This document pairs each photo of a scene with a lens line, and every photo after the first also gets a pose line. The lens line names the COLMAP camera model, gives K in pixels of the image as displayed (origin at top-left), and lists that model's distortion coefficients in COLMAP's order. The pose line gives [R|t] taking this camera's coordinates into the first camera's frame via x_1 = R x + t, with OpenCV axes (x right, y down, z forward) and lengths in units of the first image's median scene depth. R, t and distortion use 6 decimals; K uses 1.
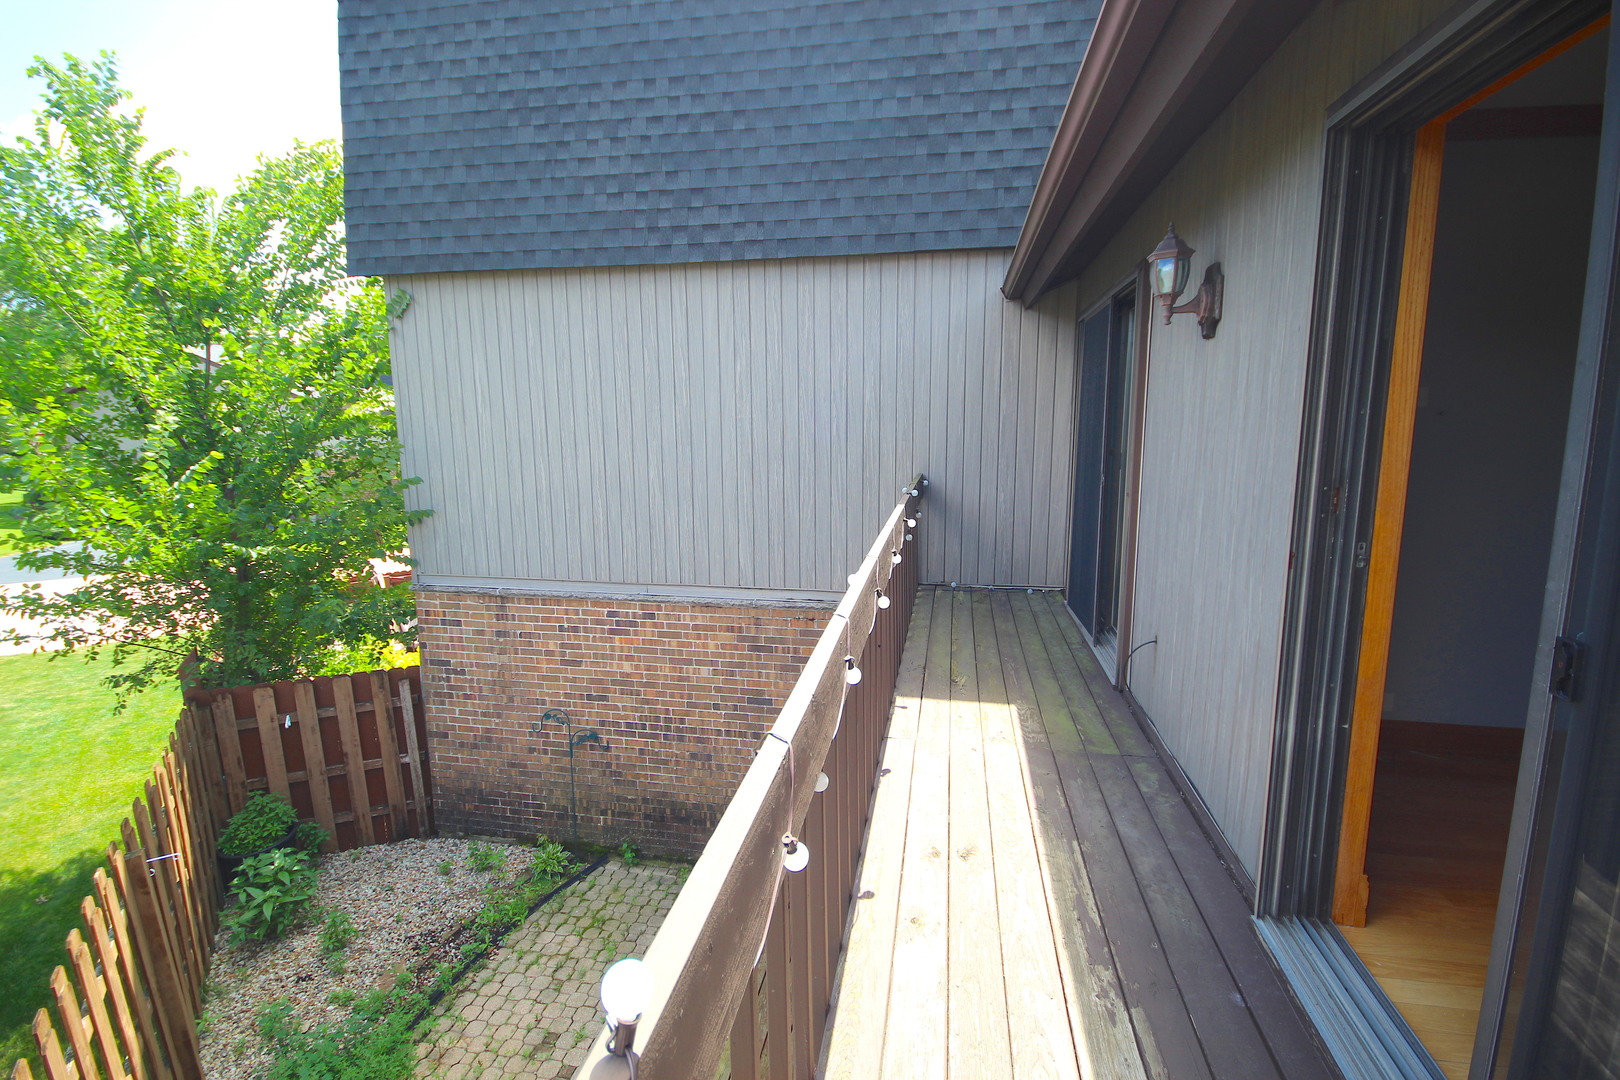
lens RADIAL K [[744.9, 0, 815.0], [0, 744.9, 534.5], [0, 0, 1]] dist [0.001151, -0.006298]
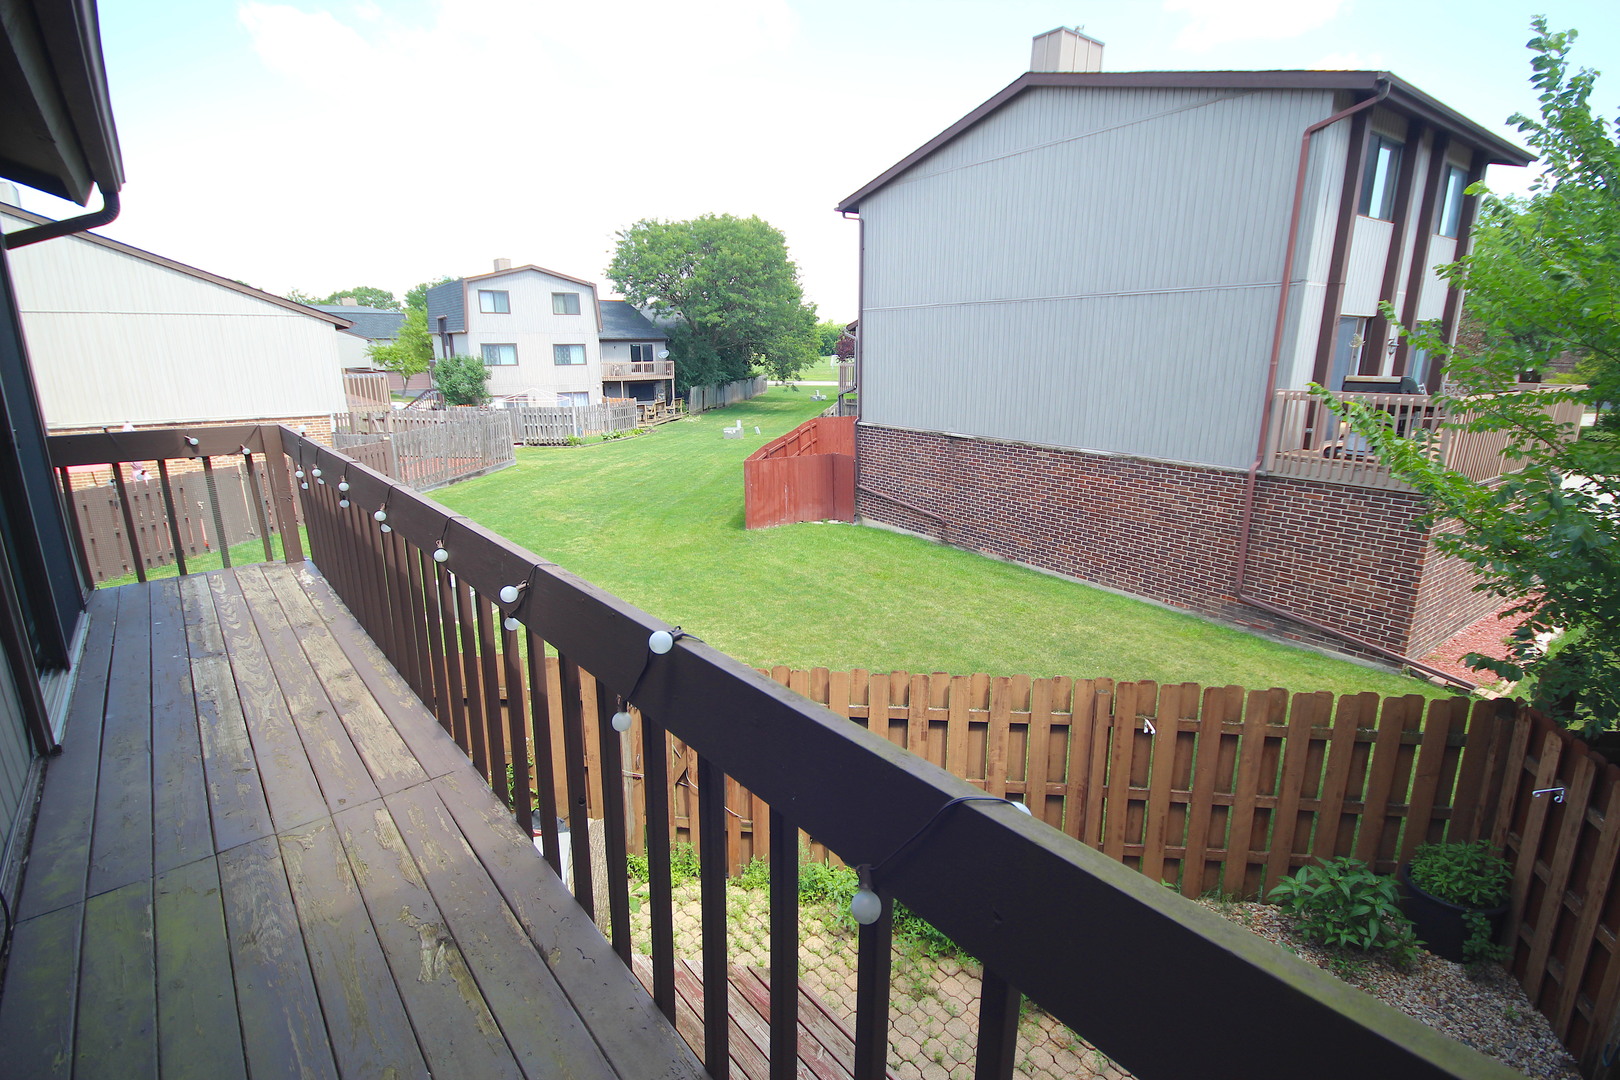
lens RADIAL K [[744.9, 0, 814.2], [0, 744.9, 537.7], [0, 0, 1]] dist [0.001151, -0.006298]
pose [[-0.624865, 0.198588, -0.755054, 0.215369], [-0.117746, 0.932077, 0.342592, -0.137960], [0.771803, 0.302978, -0.559039, 0.855135]]
